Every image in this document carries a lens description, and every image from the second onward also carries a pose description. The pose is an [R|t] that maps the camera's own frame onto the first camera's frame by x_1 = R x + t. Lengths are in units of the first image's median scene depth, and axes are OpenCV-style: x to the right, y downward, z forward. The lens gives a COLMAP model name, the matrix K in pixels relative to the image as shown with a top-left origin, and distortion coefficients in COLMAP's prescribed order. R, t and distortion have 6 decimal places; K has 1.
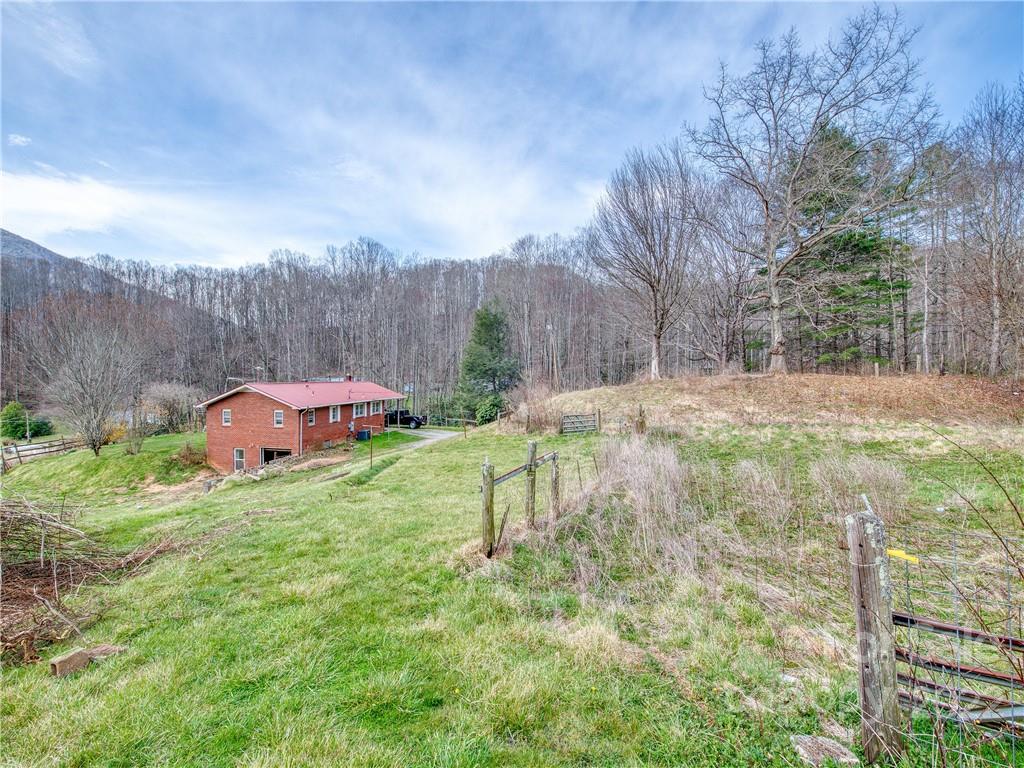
lens RADIAL K [[399.3, 0, 511.0], [0, 399.3, 361.9], [0, 0, 1]] dist [-0.011893, 0.000056]
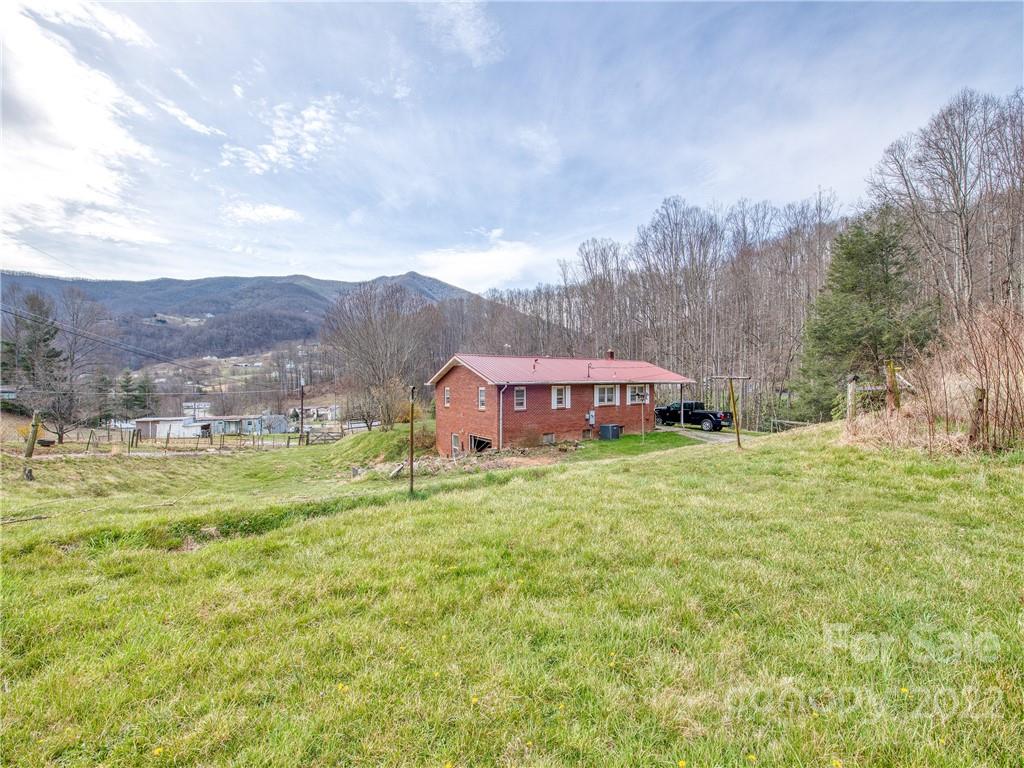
lens RADIAL K [[417.0, 0, 512.4], [0, 417.0, 385.8], [0, 0, 1]] dist [-0.019409, -0.000469]
pose [[0.701943, -0.002149, -0.712230, 0.011318], [0.037601, 0.998713, 0.034045, 0.076336], [0.711240, -0.050678, 0.701121, 0.397248]]
